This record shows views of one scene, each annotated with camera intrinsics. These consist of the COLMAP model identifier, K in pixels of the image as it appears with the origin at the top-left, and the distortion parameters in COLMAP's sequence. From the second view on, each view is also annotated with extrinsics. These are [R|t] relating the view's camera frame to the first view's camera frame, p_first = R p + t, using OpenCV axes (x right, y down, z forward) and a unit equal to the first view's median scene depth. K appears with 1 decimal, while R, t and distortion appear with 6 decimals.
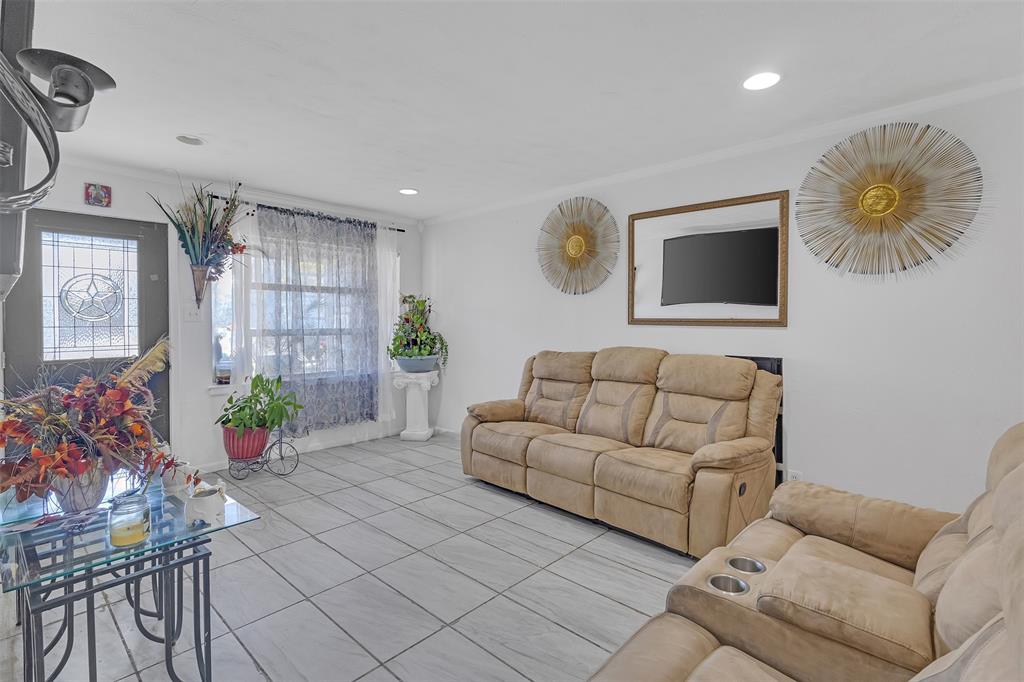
lens RADIAL K [[496.8, 0, 512.0], [0, 496.8, 341.0], [0, 0, 1]] dist [0.001259, 0.000128]
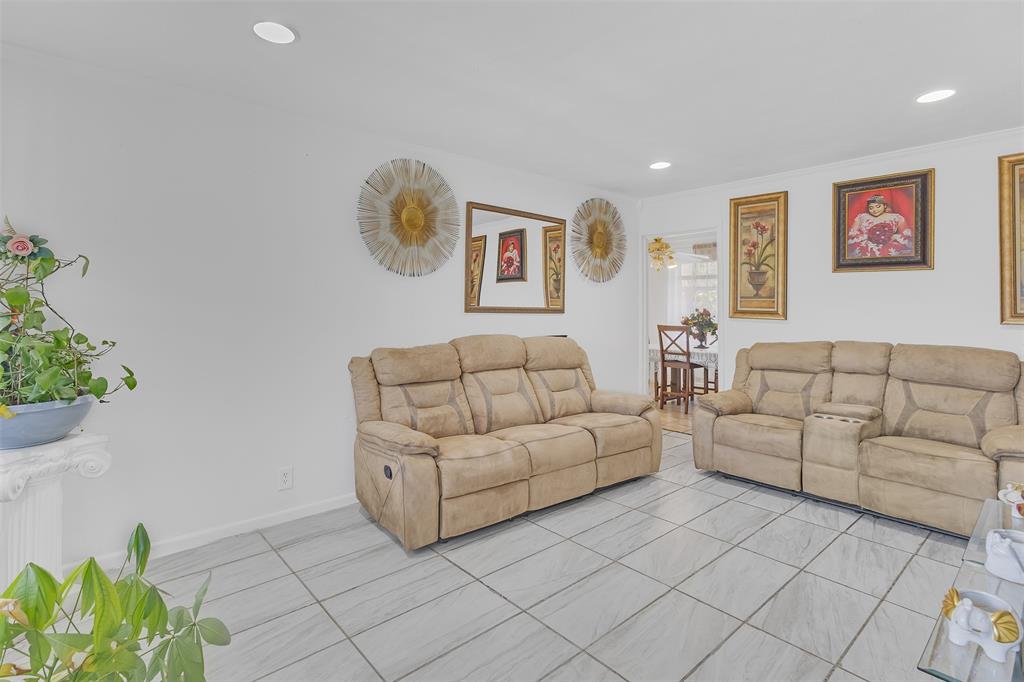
lens RADIAL K [[488.8, 0, 507.2], [0, 488.8, 315.7], [0, 0, 1]] dist [0.000151, -0.000054]
pose [[0.107726, -0.004993, 0.994168, -0.804649], [0.040347, 0.999186, 0.000646, -0.028324], [-0.993362, 0.040042, 0.107840, 0.928948]]
